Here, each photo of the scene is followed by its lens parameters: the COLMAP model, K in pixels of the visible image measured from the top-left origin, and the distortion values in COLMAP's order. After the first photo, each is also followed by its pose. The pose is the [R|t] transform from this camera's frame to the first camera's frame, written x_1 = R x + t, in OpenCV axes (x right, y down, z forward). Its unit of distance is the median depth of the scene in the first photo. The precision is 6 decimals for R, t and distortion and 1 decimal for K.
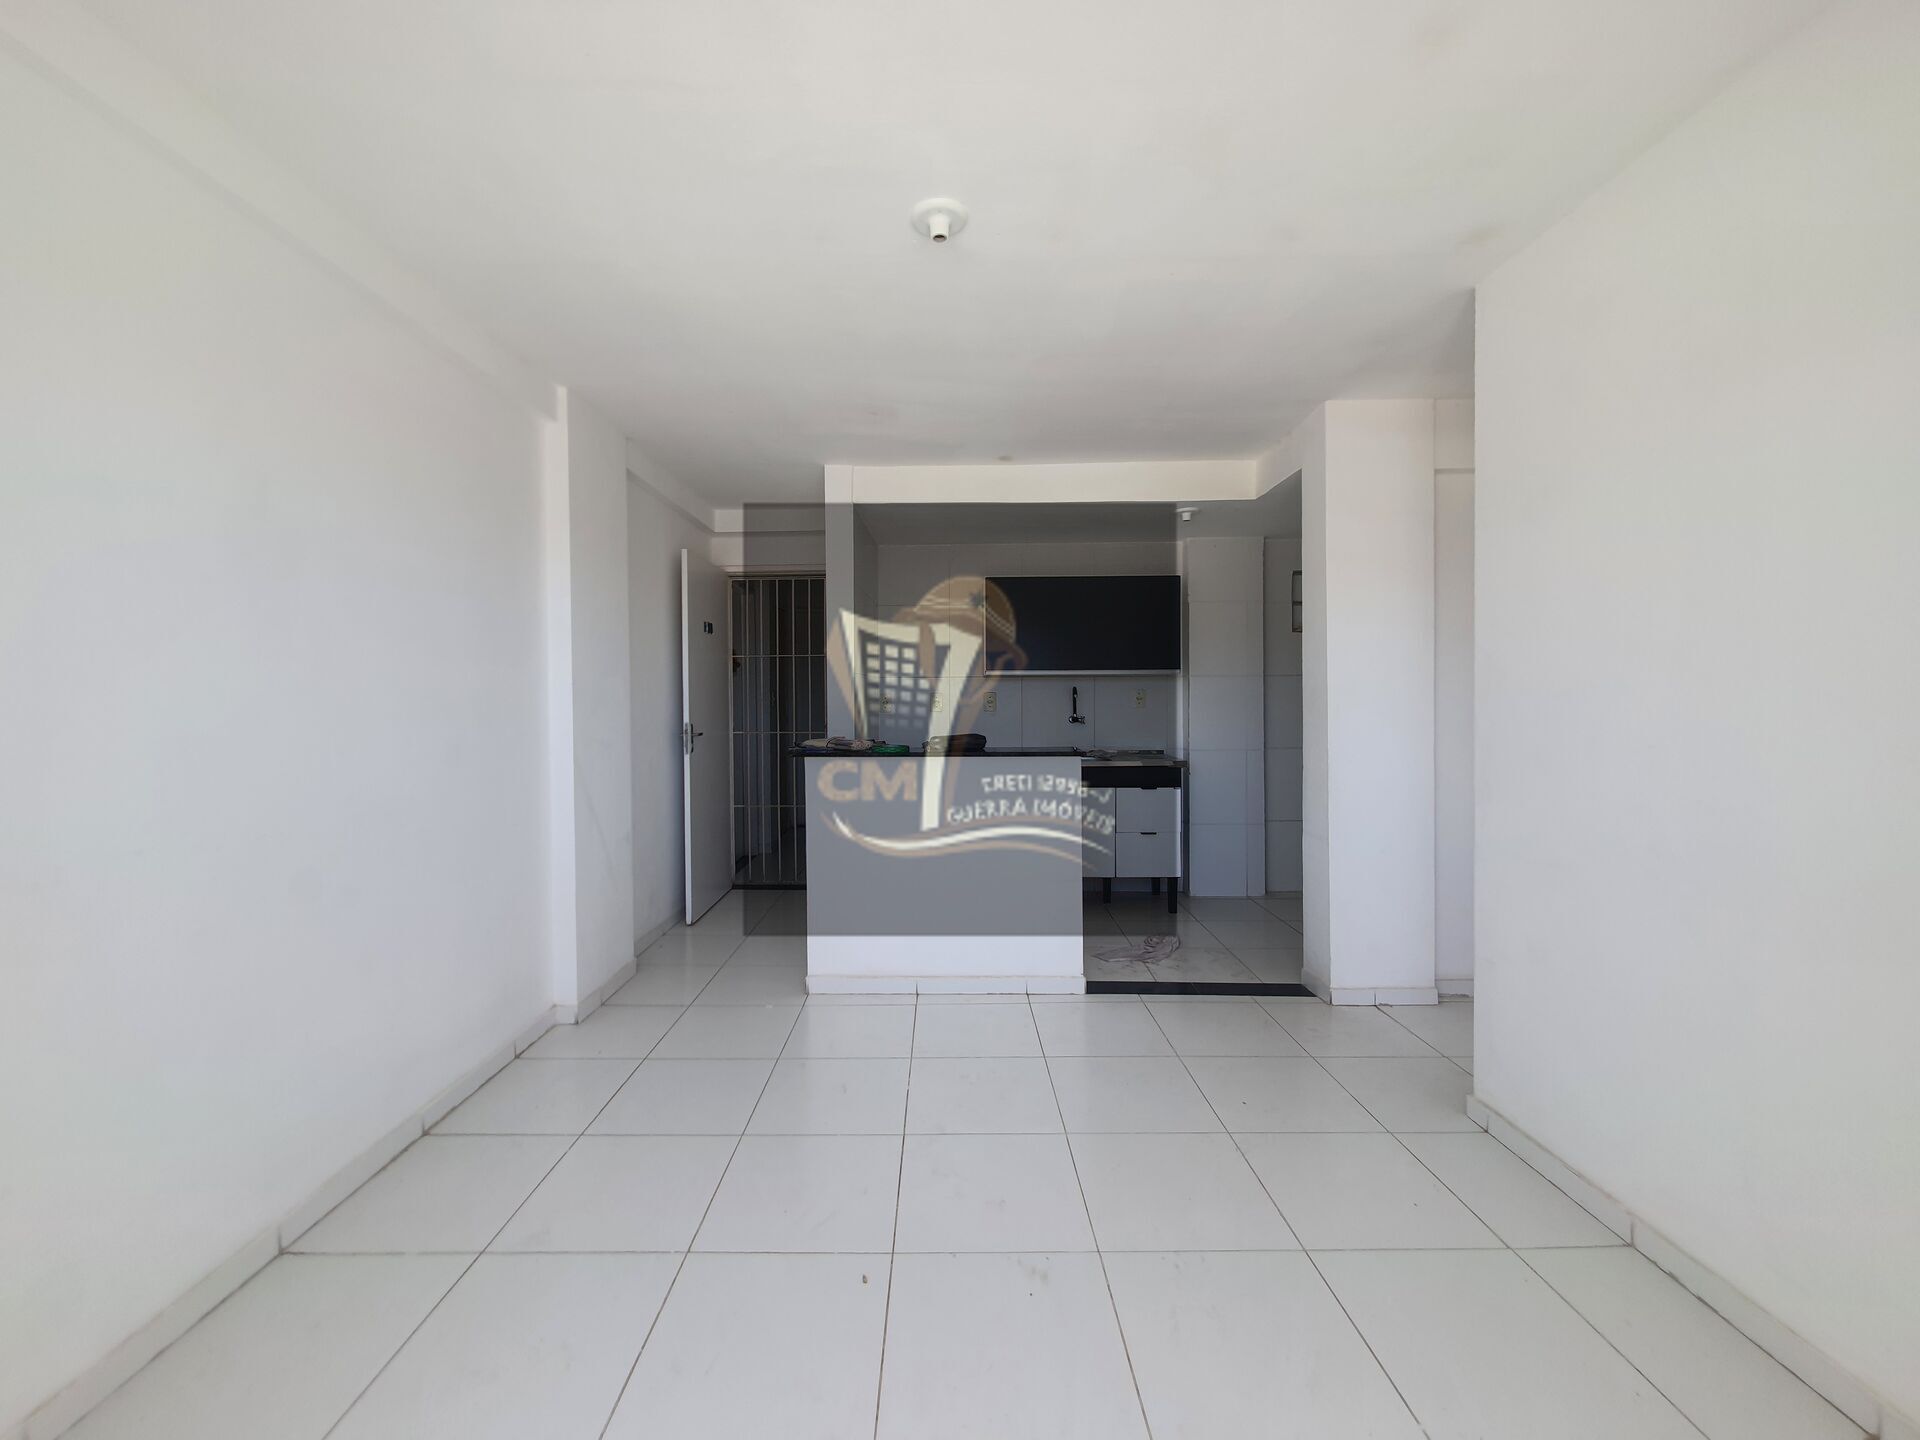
lens RADIAL K [[751.5, 0, 941.5], [0, 751.5, 716.5], [0, 0, 1]] dist [0.002542, -0.000040]
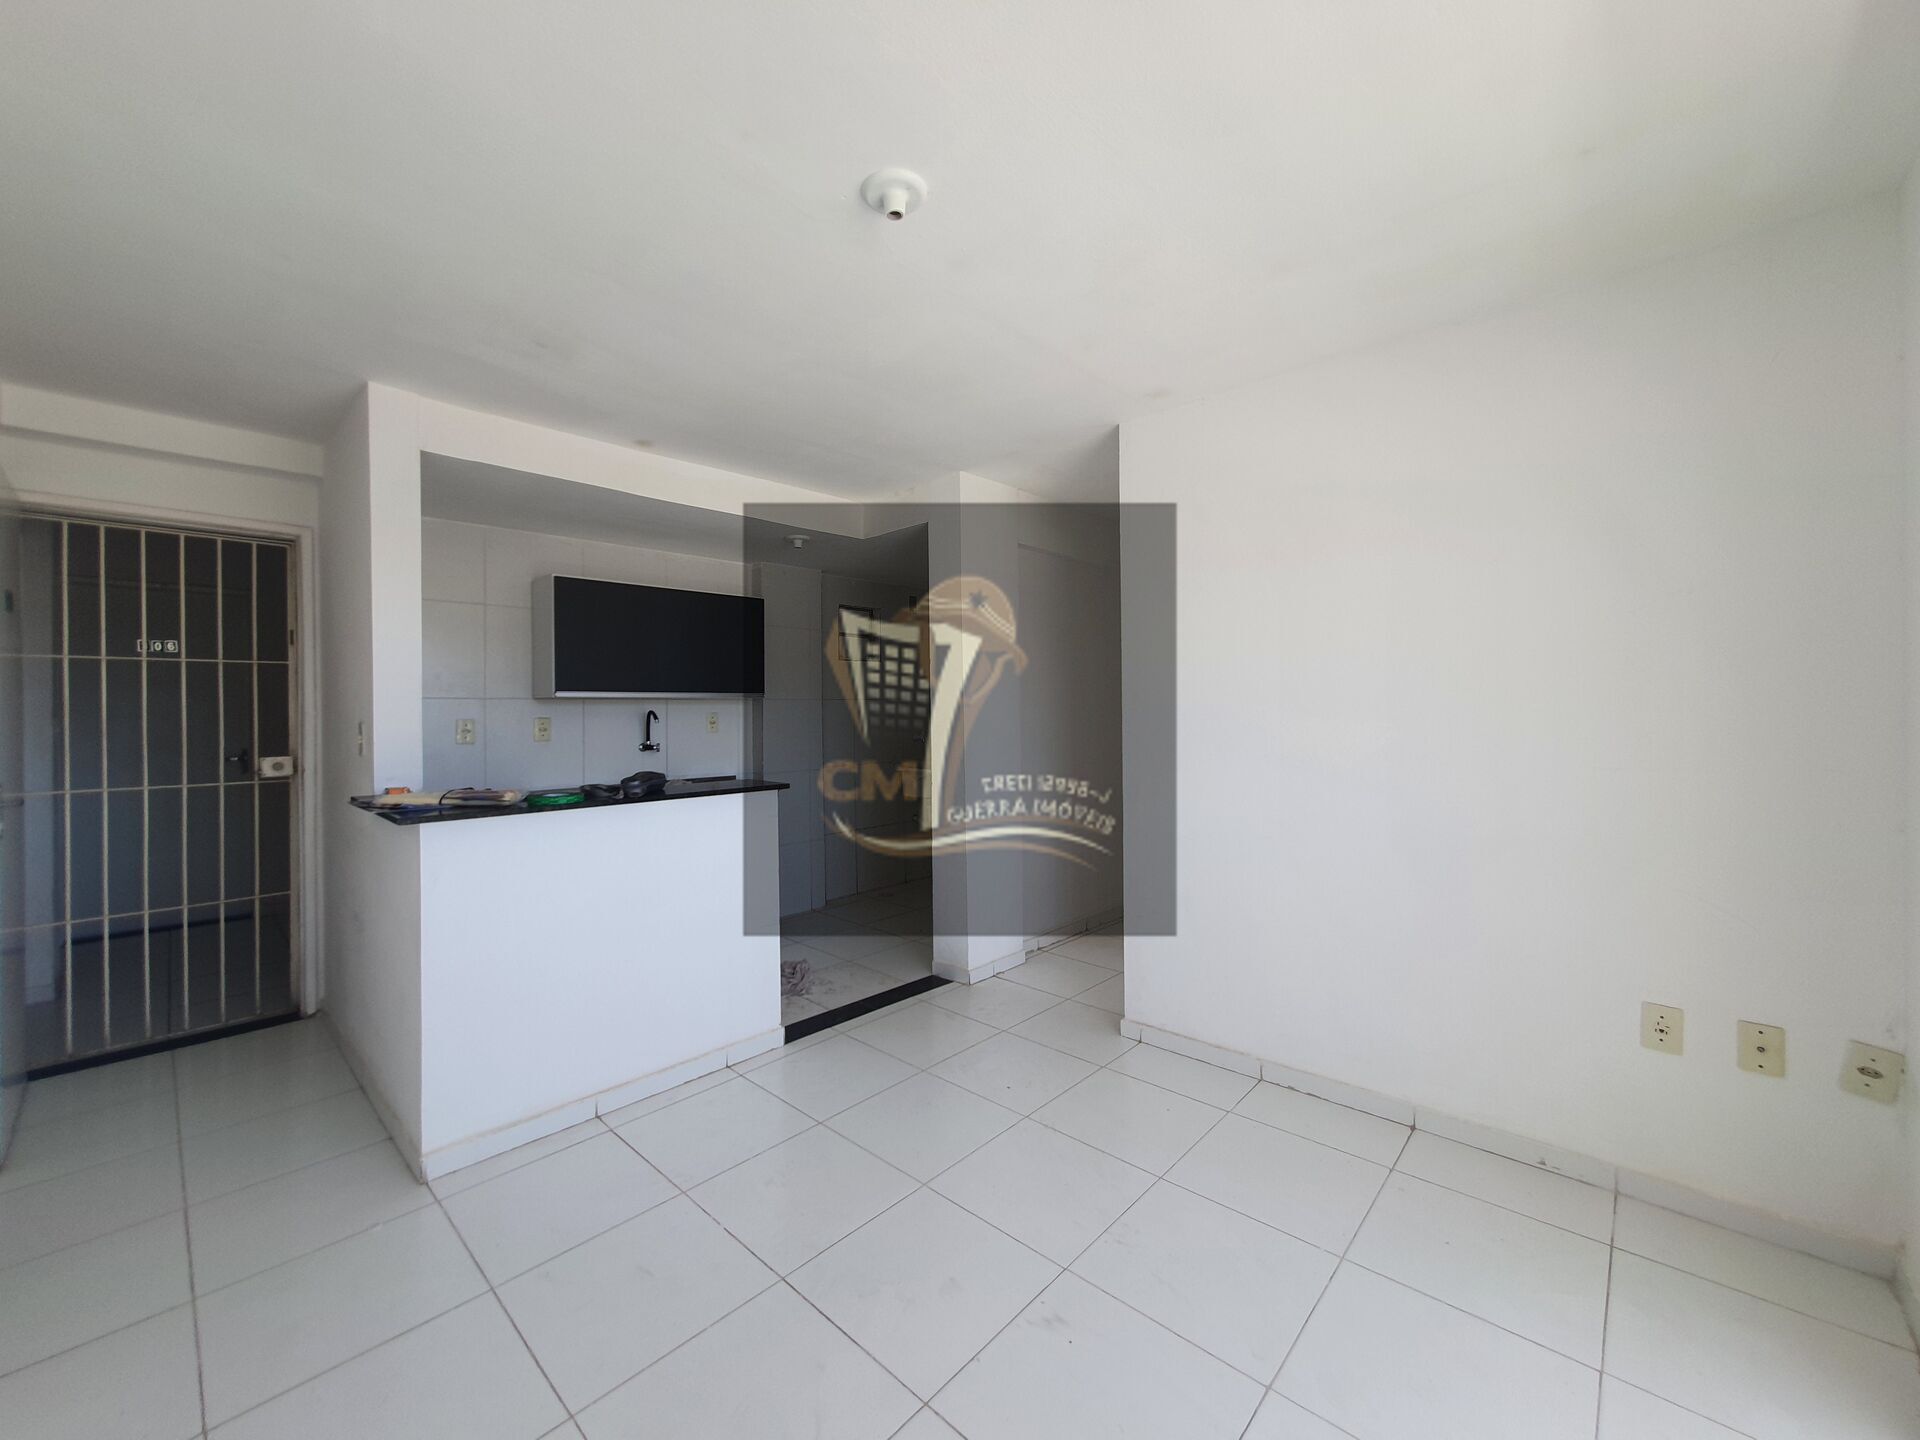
lens RADIAL K [[751.5, 0, 946.9], [0, 751.5, 714.8], [0, 0, 1]] dist [0.002542, -0.000040]
pose [[0.686347, -0.006401, 0.727246, -0.340214], [0.024966, 0.999579, -0.014763, -0.018956], [-0.726845, 0.028289, 0.686218, 0.204527]]
